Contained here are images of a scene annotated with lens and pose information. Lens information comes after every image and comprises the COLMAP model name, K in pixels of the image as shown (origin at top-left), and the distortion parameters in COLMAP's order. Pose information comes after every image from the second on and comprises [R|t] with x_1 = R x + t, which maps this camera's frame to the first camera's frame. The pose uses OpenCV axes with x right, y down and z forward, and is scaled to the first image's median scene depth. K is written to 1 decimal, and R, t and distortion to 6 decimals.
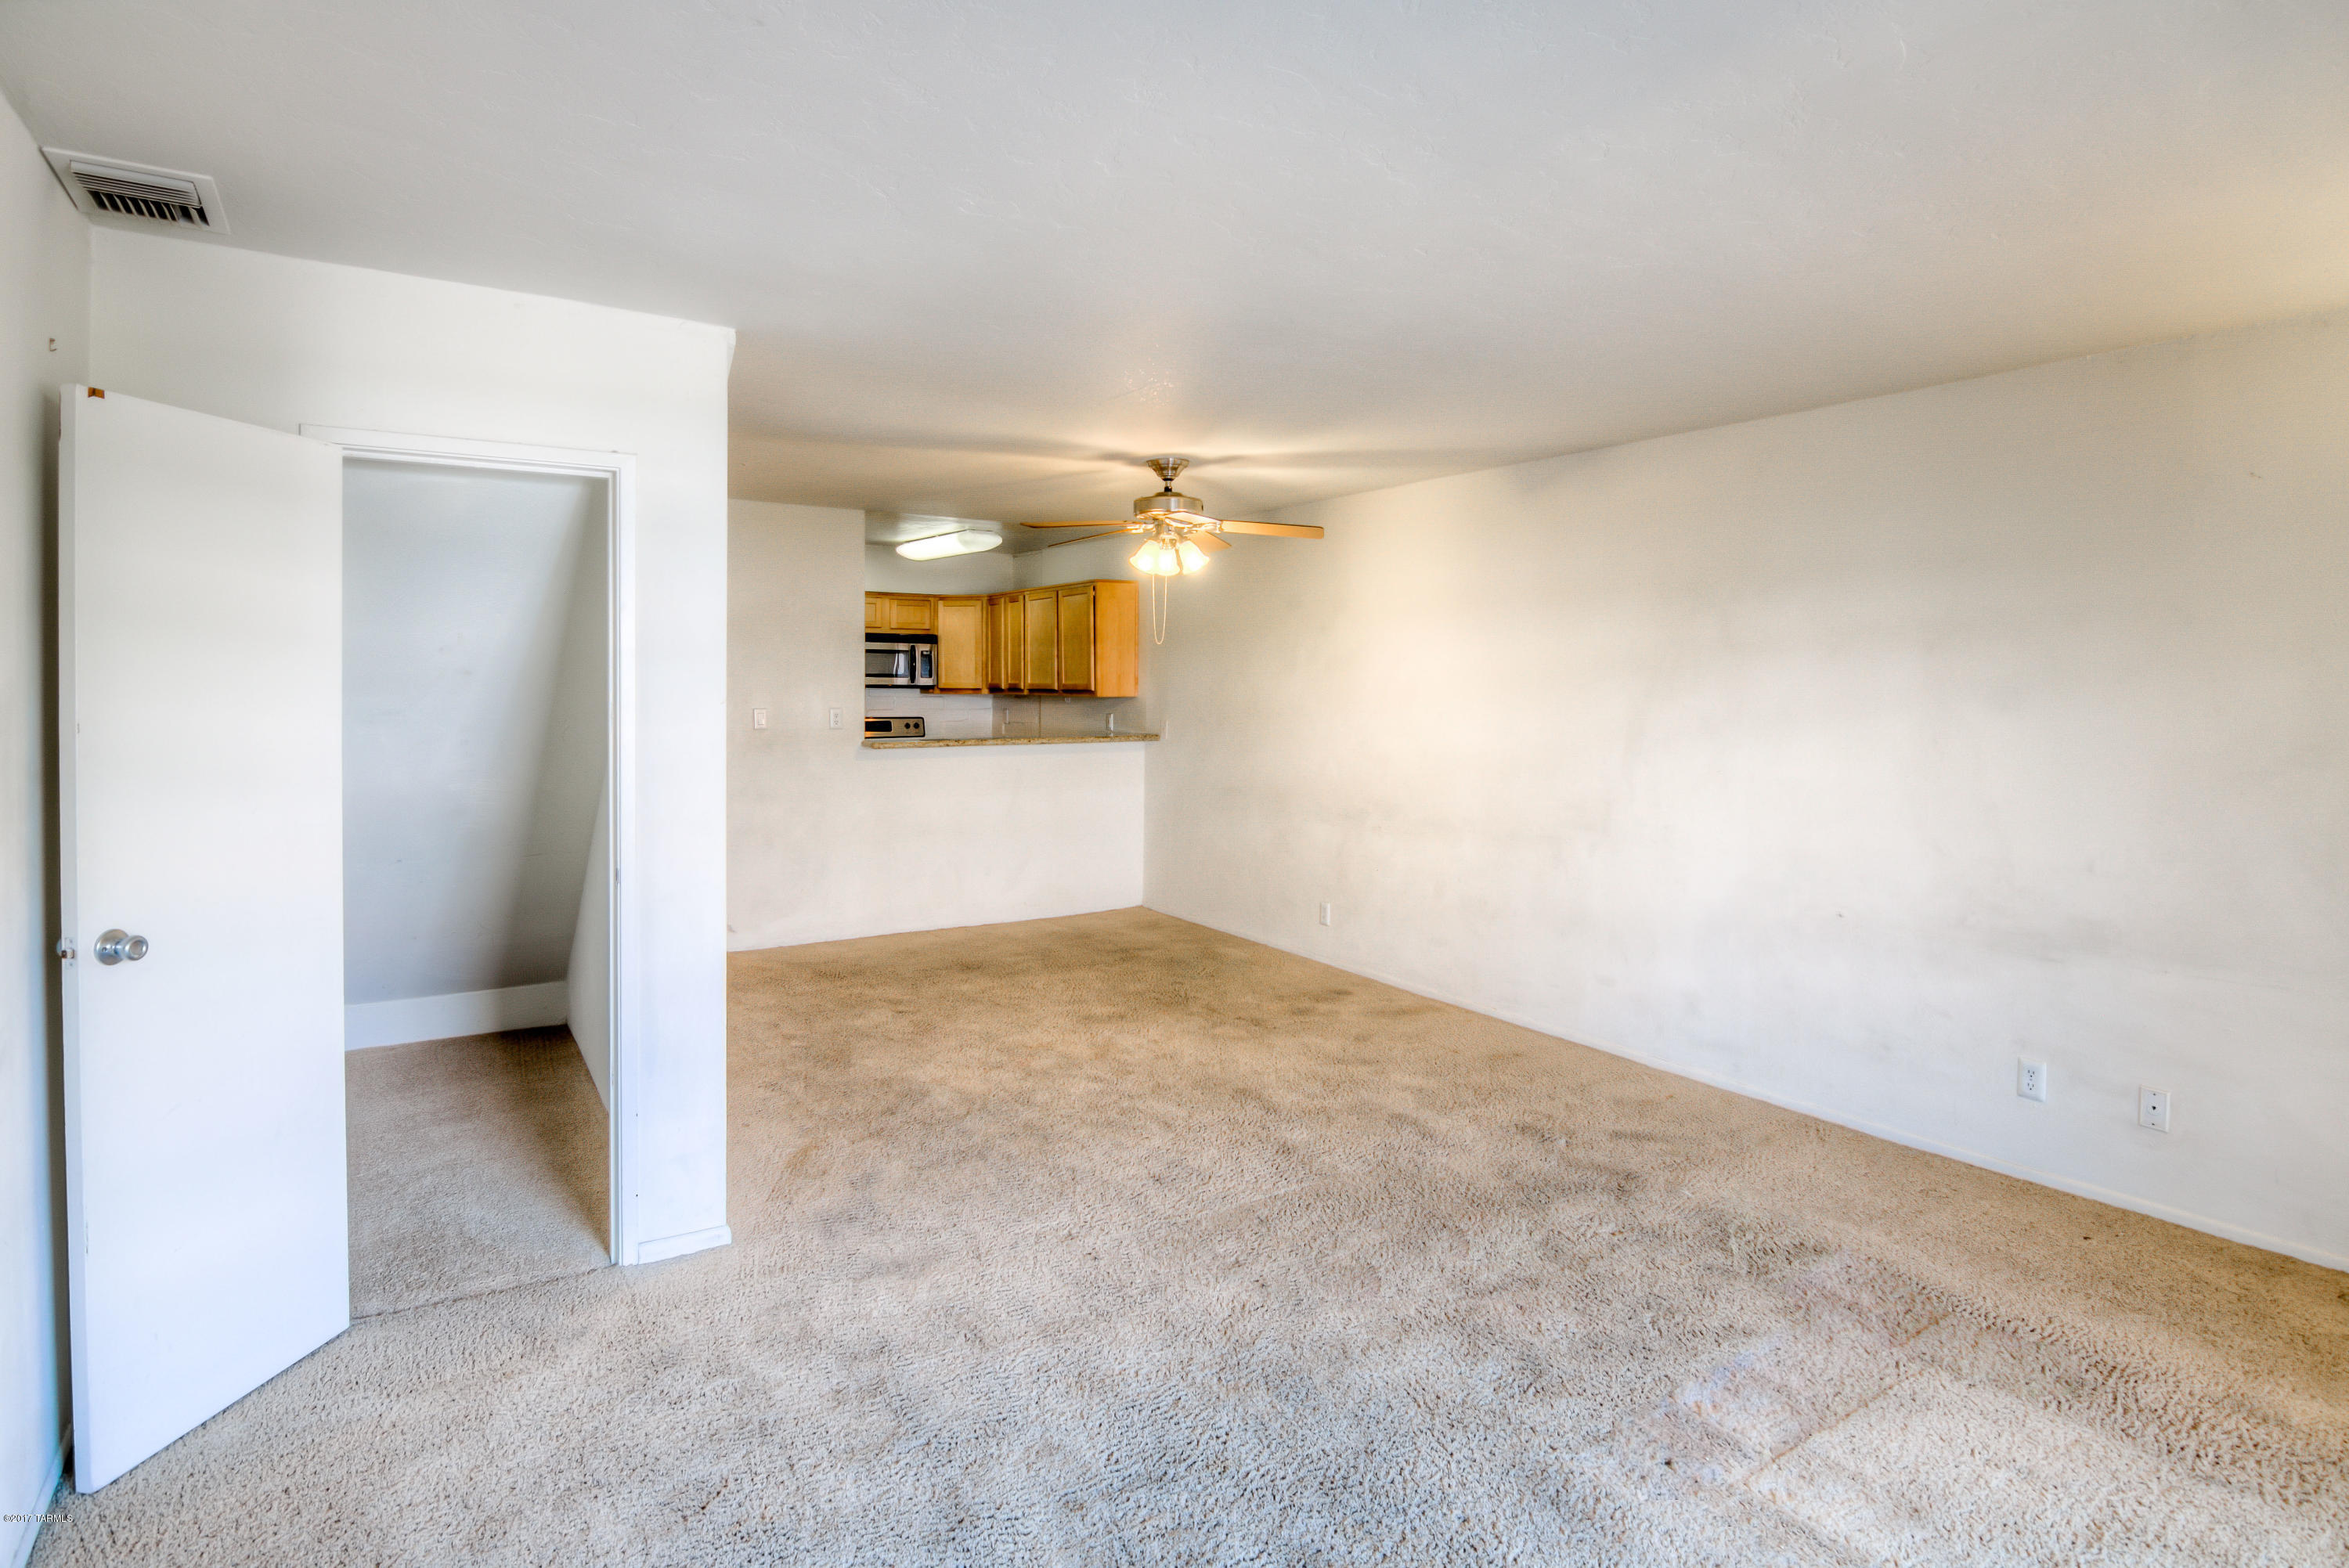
lens RADIAL K [[1260.6, 0, 1204.2], [0, 1260.6, 695.5], [0, 0, 1]] dist [-0.002901, -0.001183]
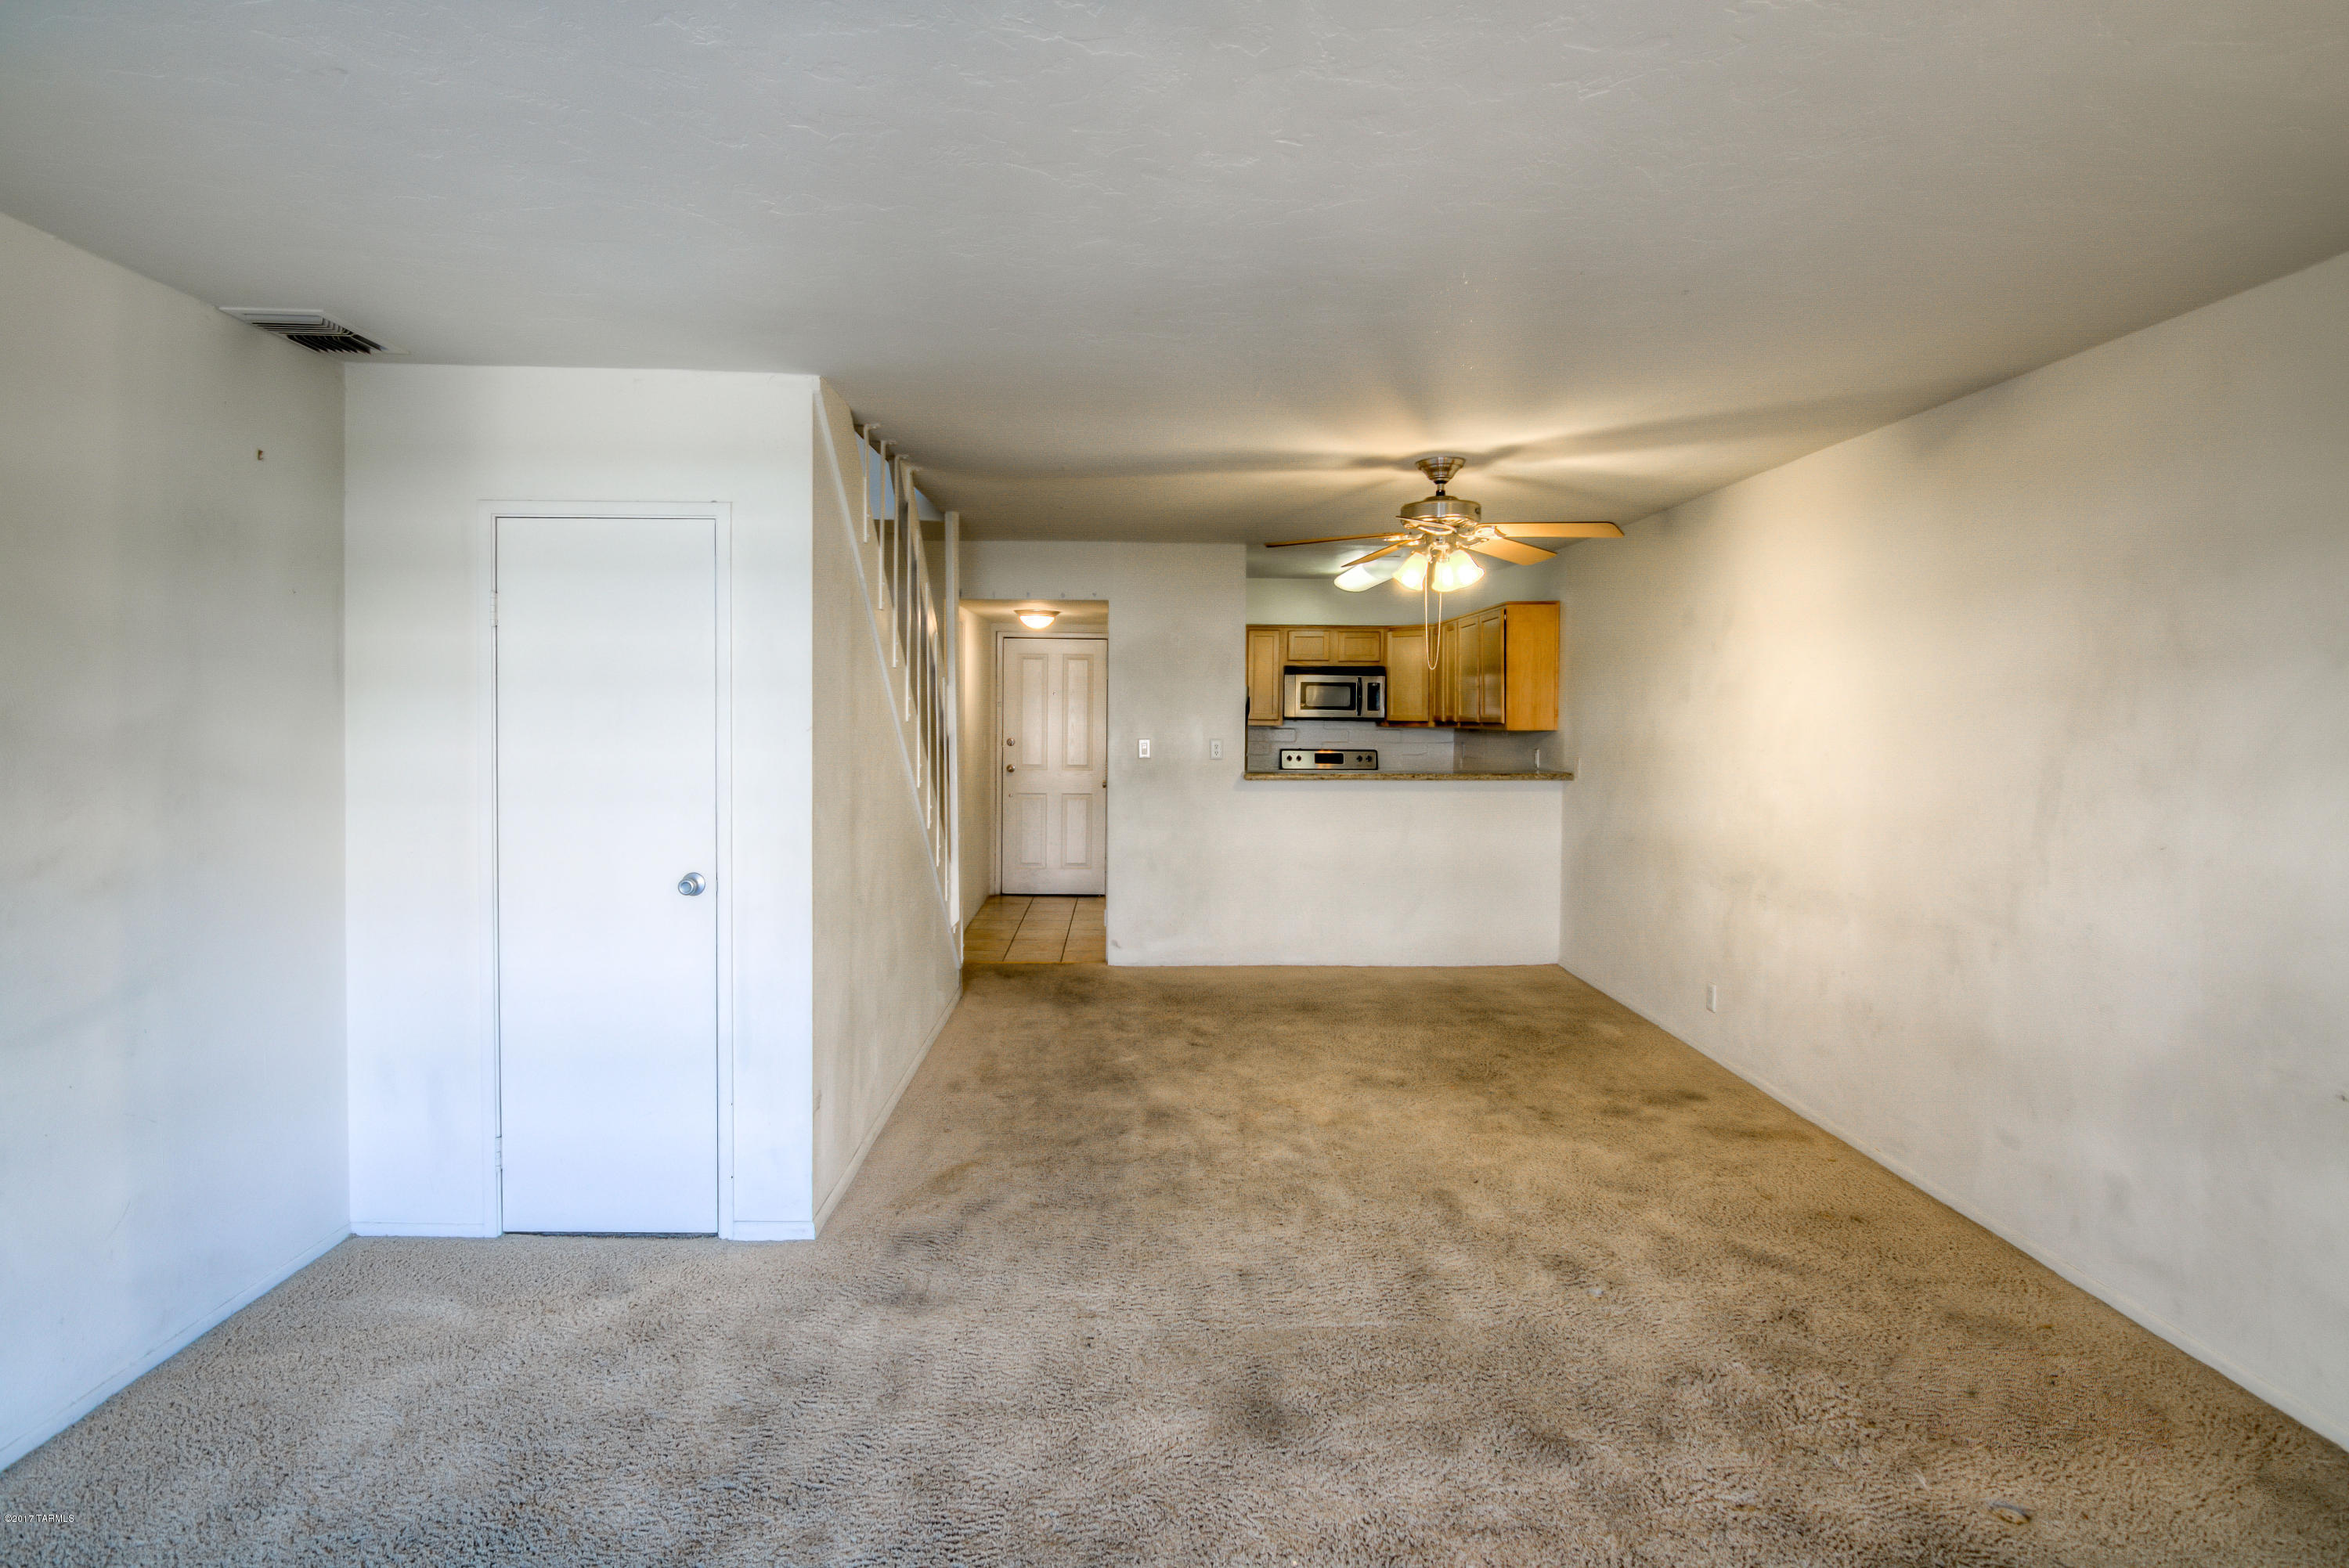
lens RADIAL K [[1228.3, 0, 1182.7], [0, 1228.3, 746.5], [0, 0, 1]] dist [-0.006979, -0.001796]
pose [[0.853613, 0.014097, -0.520718, 0.264760], [-0.006910, 0.999852, 0.015740, 0.000348], [0.520863, -0.009838, 0.853584, 0.176468]]
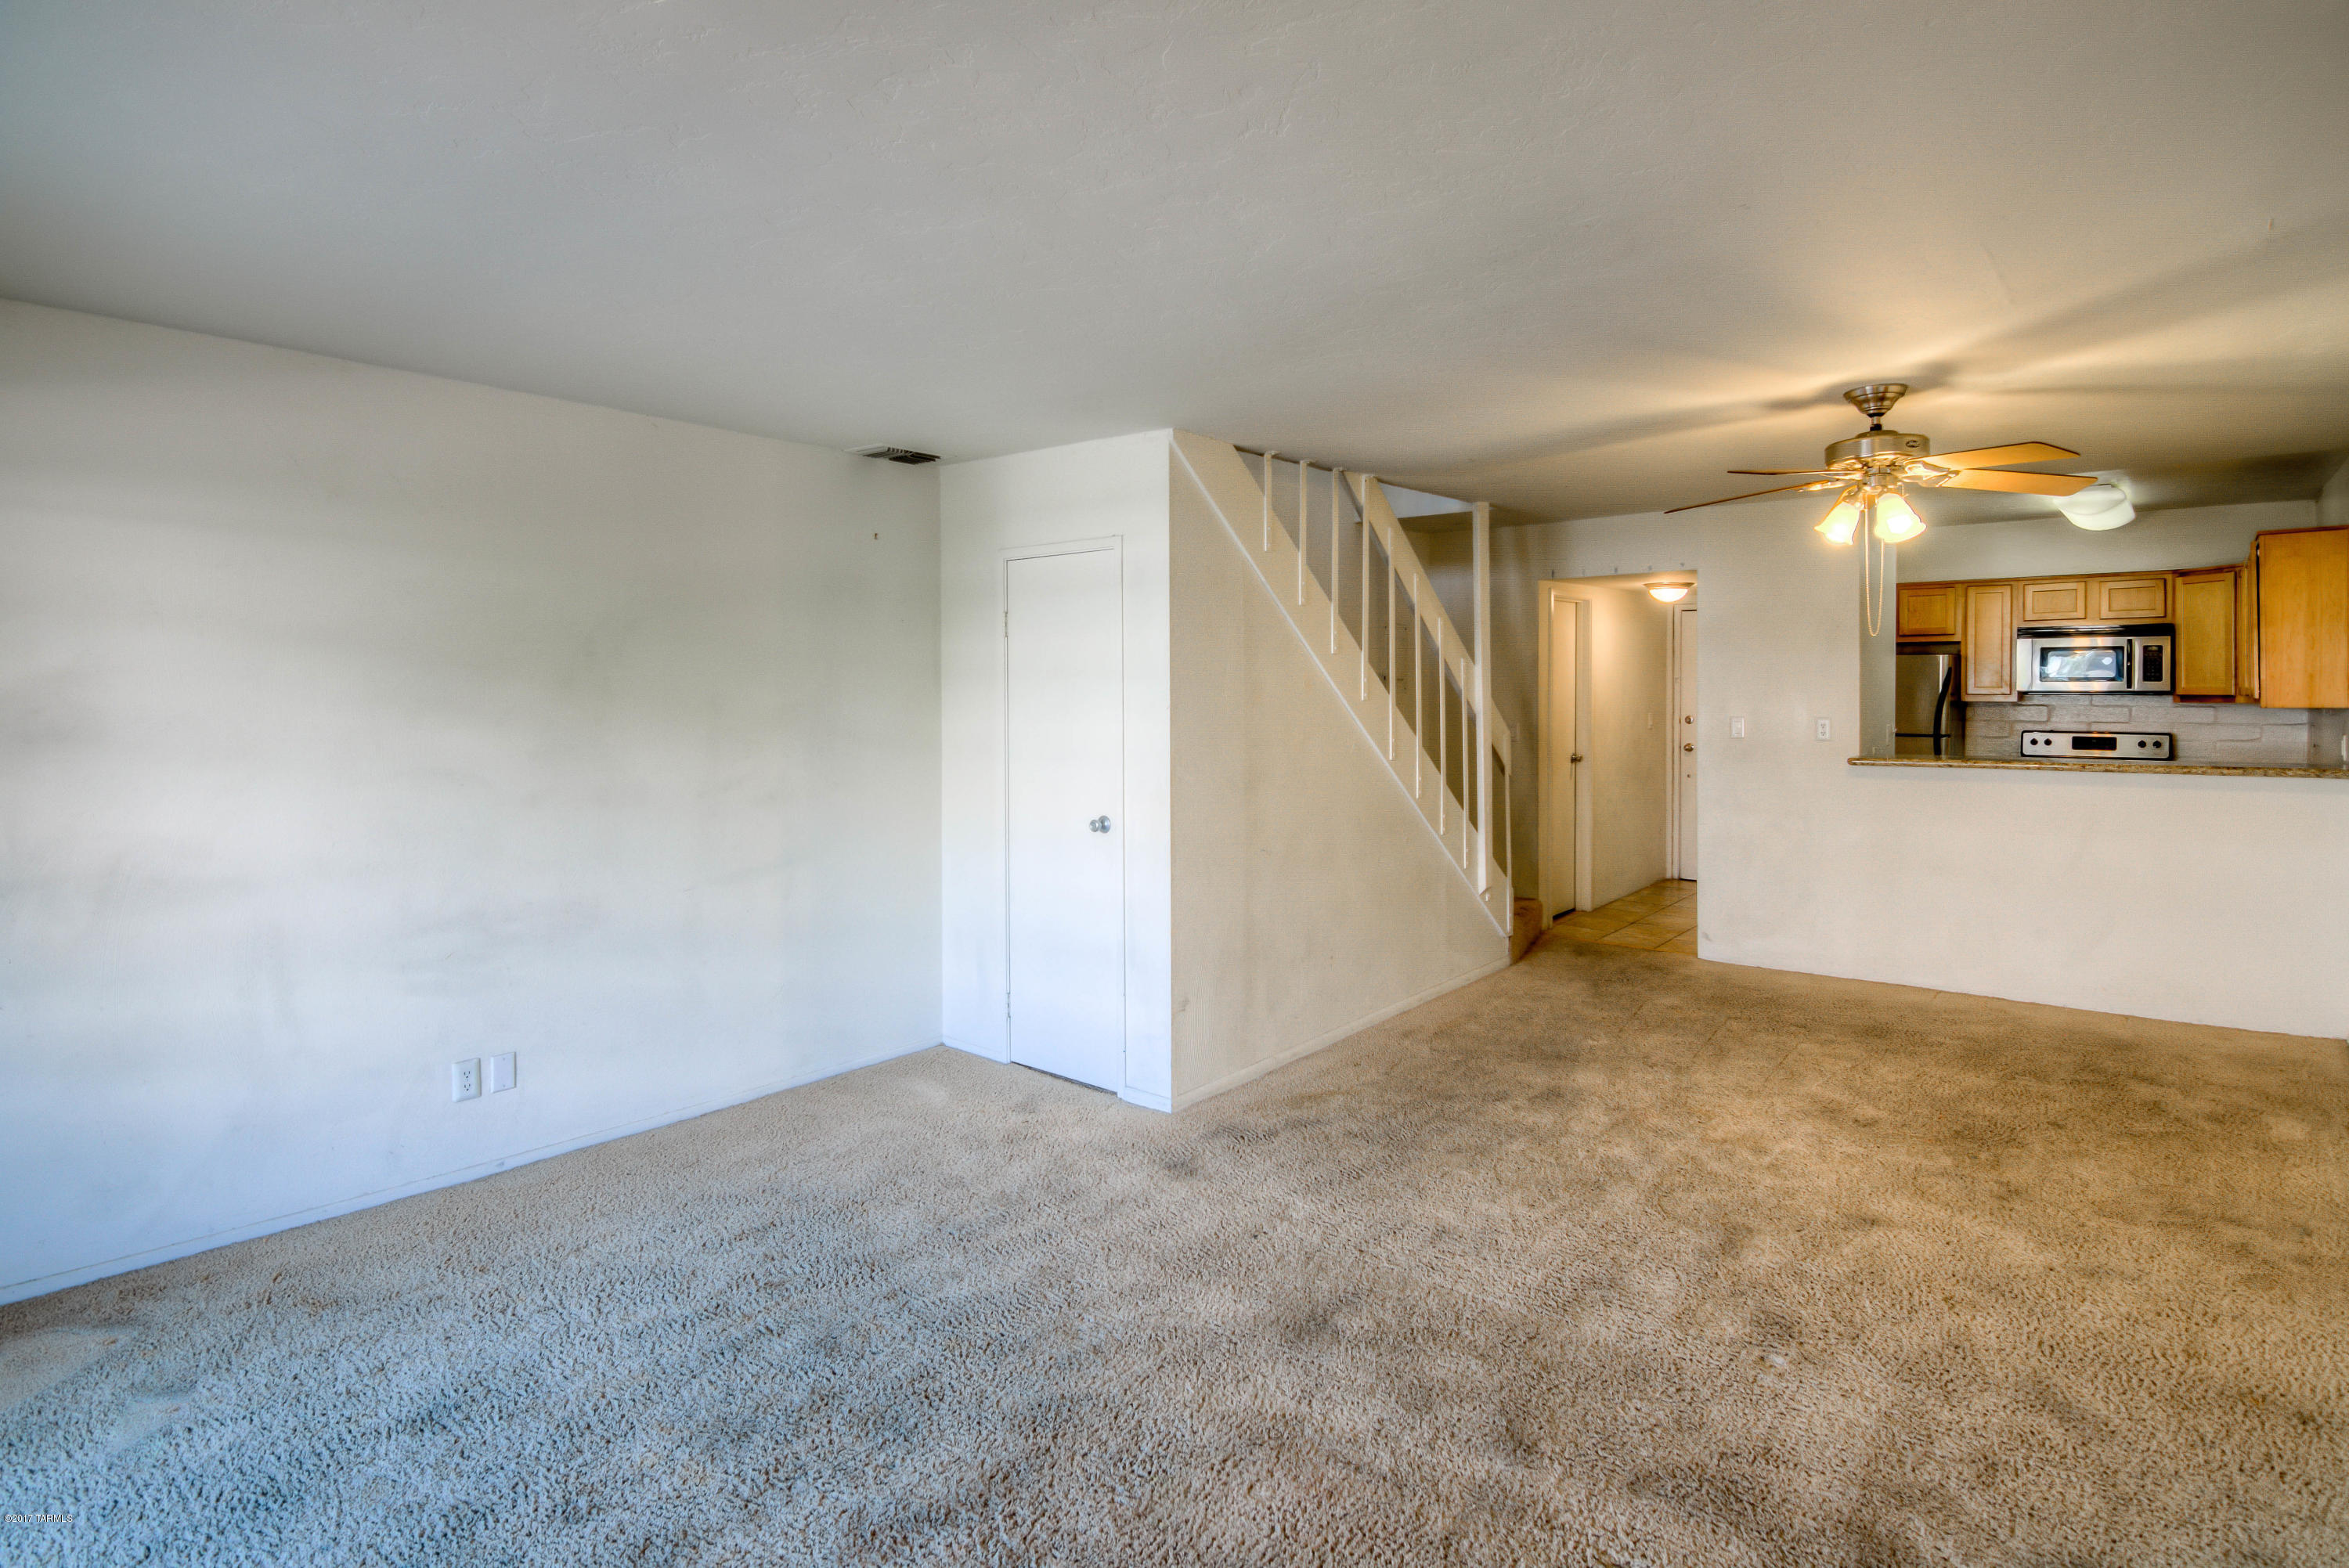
lens RADIAL K [[1229.8, 0, 1169.0], [0, 1229.8, 708.3], [0, 0, 1]] dist [-0.012492, -0.000922]
pose [[0.281228, 0.007865, -0.959609, 0.545900], [-0.002885, 0.999969, 0.007350, -0.002593], [0.959637, 0.000701, 0.281242, 0.397258]]
